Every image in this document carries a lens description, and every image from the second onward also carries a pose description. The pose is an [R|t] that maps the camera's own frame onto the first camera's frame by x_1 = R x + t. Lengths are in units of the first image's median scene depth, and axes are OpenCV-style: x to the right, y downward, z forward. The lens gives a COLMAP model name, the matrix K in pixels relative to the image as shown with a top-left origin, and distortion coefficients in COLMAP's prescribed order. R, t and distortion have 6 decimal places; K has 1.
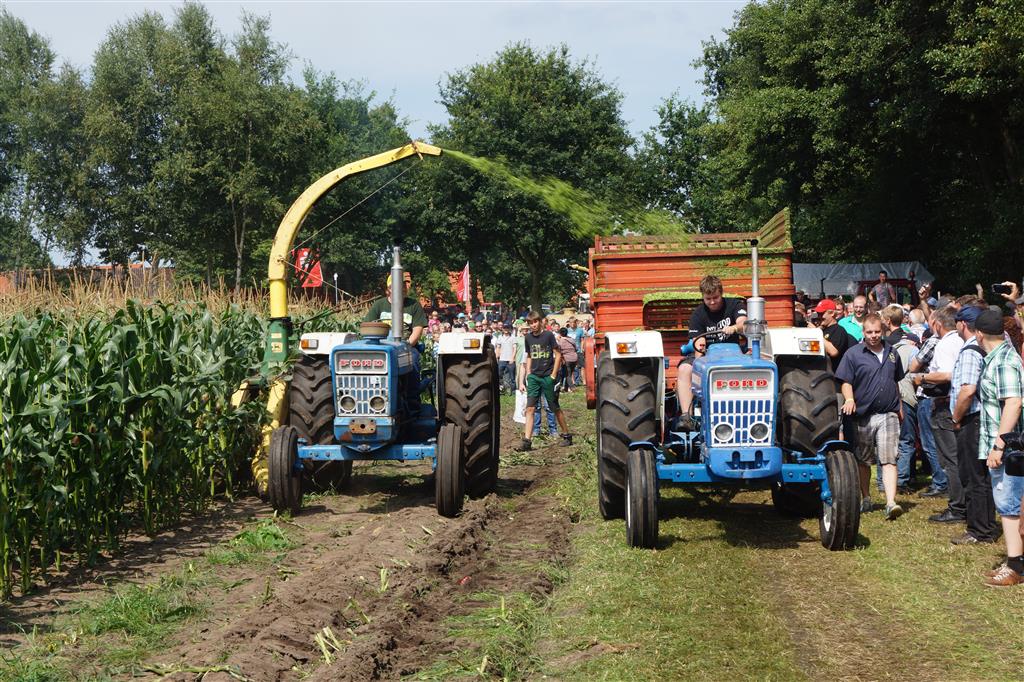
lens RADIAL K [[1770.5, 0, 512.0], [0, 1770.5, 343.6], [0, 0, 1]] dist [-0.016875, 0.000000]
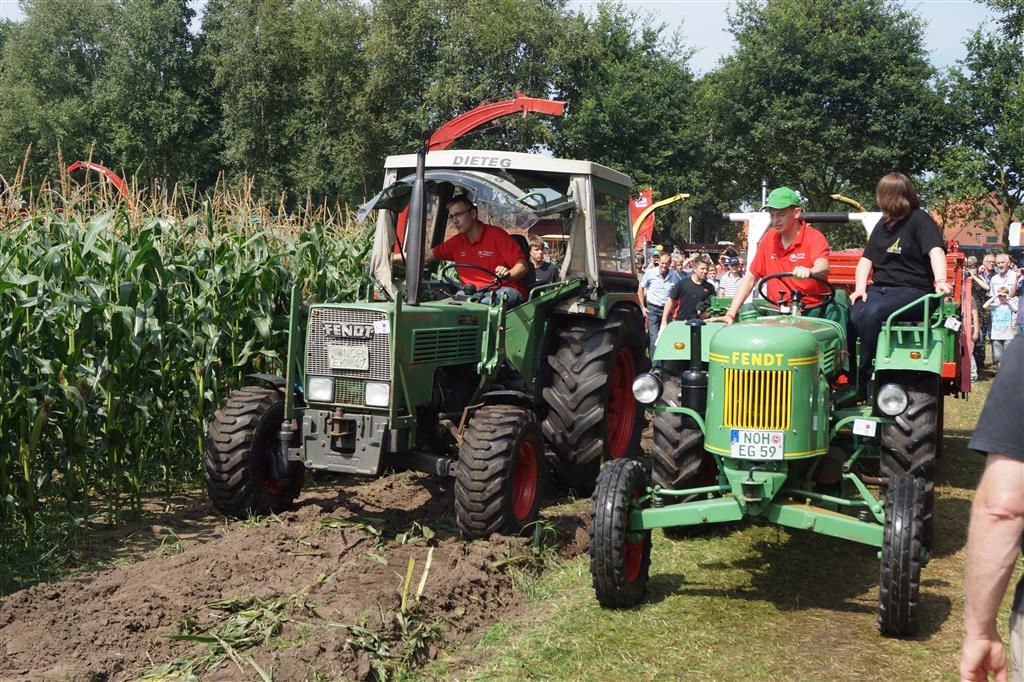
lens RADIAL K [[1365.8, 0, 512.7], [0, 1365.8, 334.9], [0, 0, 1]] dist [-0.072767, 0.000000]
pose [[0.965796, 0.053377, -0.253749, 0.042954], [-0.043433, 0.998059, 0.044635, 0.000043], [0.255639, -0.032087, 0.966240, 0.262953]]
